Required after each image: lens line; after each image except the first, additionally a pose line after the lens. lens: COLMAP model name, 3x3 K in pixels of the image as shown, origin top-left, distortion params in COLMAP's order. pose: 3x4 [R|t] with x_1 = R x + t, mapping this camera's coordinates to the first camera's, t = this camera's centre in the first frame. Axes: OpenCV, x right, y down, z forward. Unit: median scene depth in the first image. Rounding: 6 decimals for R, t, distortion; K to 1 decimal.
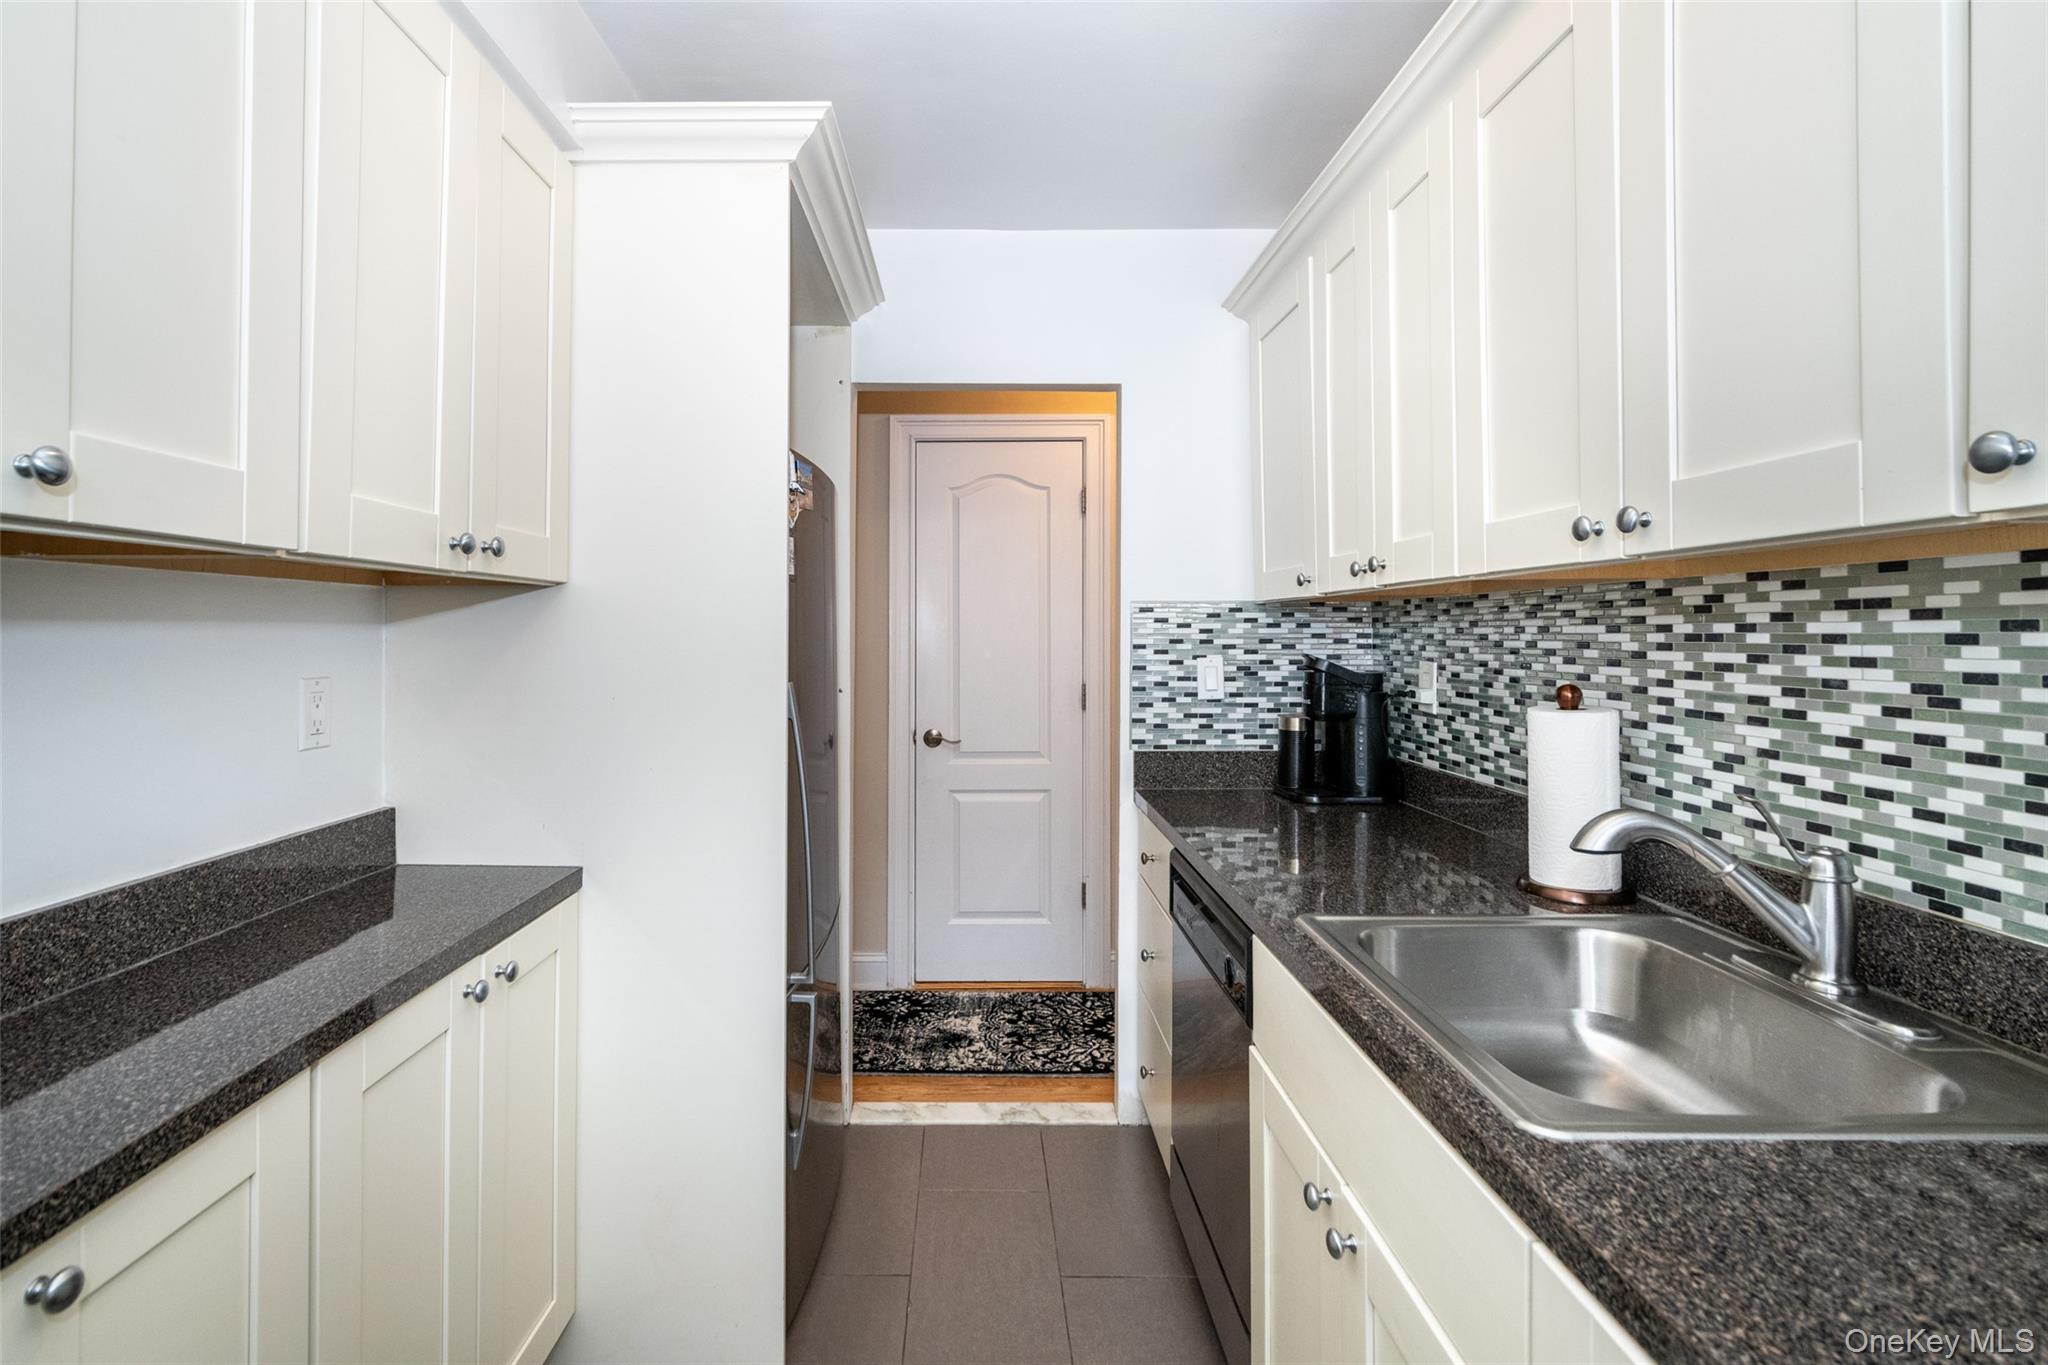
lens RADIAL K [[899.9, 0, 994.2], [0, 899.9, 621.2], [0, 0, 1]] dist [-0.000885, -0.001297]
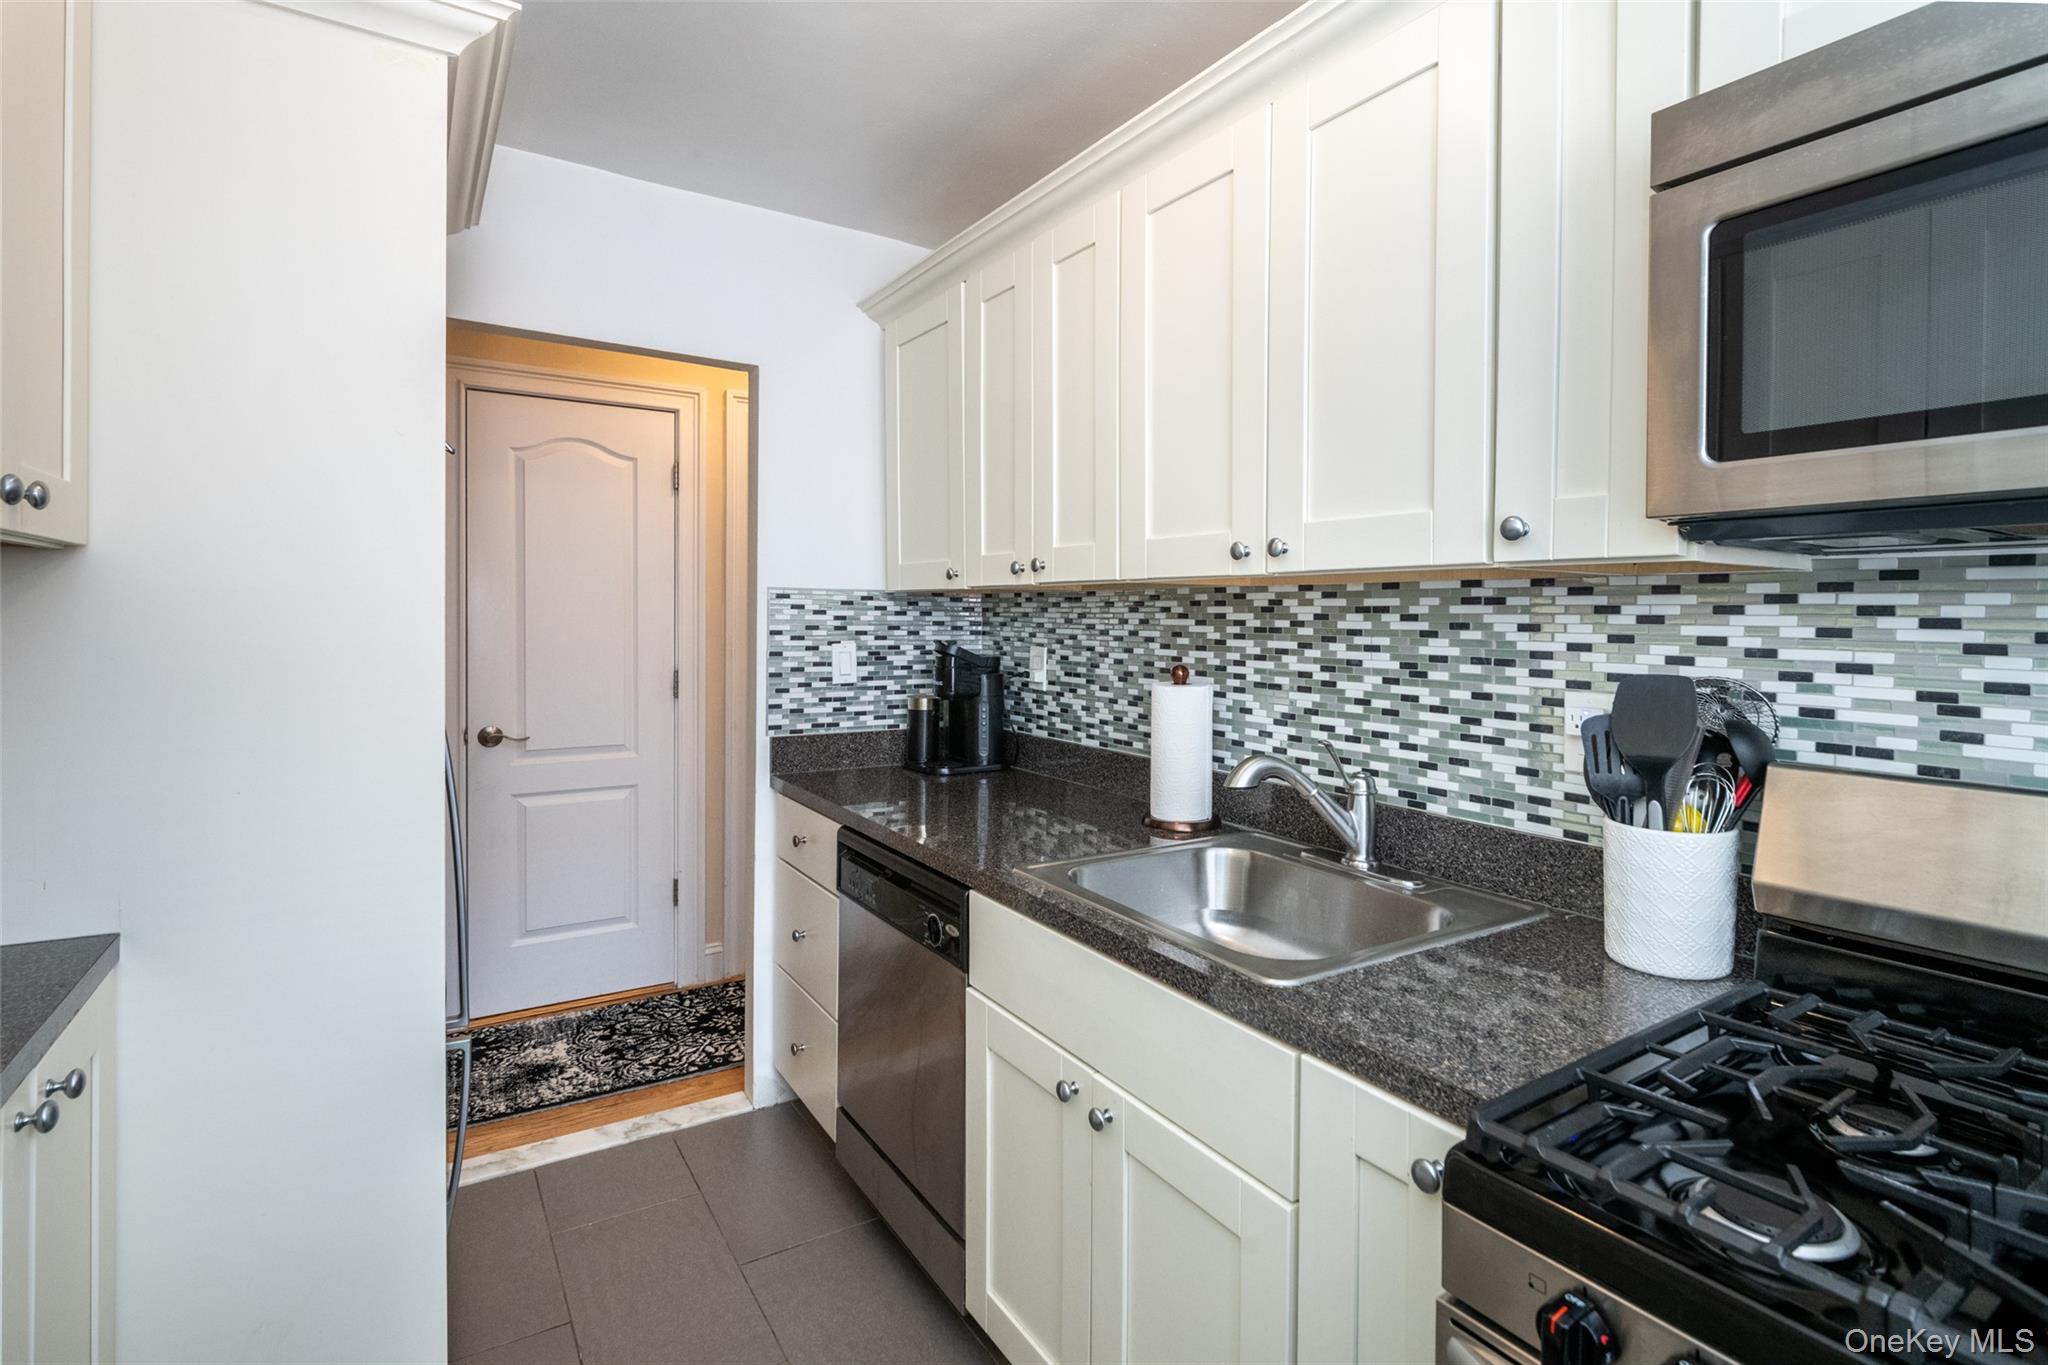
lens RADIAL K [[937.2, 0, 957.3], [0, 937.2, 614.1], [0, 0, 1]] dist [-0.000359, -0.000090]
pose [[0.865680, 0.009195, 0.500513, -0.326288], [-0.016973, 0.999796, 0.010989, -0.013258], [-0.500310, -0.018008, 0.865659, -0.010564]]
